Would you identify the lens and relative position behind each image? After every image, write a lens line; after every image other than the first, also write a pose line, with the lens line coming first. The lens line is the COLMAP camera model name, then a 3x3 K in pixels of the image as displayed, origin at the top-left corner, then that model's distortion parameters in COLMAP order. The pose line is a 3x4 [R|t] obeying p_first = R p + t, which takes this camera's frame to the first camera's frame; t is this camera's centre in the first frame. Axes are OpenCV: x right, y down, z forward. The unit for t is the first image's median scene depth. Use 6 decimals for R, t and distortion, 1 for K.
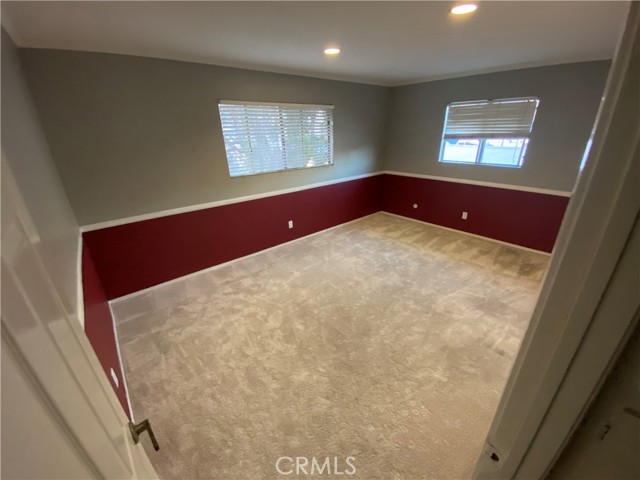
lens RADIAL K [[259.7, 0, 322.2], [0, 259.7, 241.7], [0, 0, 1]] dist [0.031481, -0.025205]
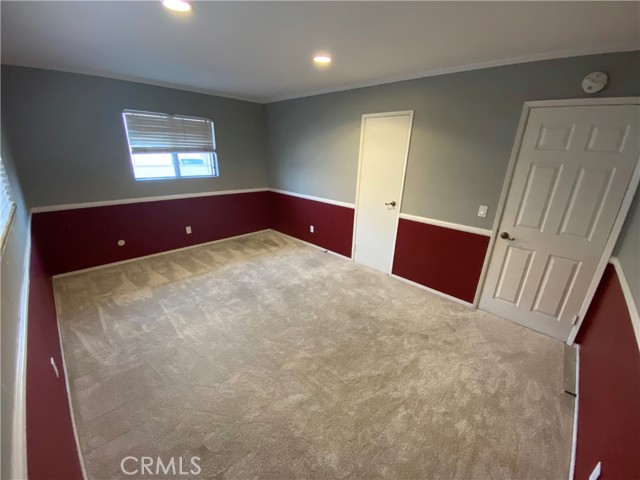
lens RADIAL K [[259.7, 0, 322.2], [0, 259.7, 241.7], [0, 0, 1]] dist [0.031481, -0.025205]
pose [[-0.099890, -0.311634, 0.944937, -0.488079], [0.366299, 0.871474, 0.326128, -0.219165], [-0.925120, 0.378706, 0.027099, 0.587423]]
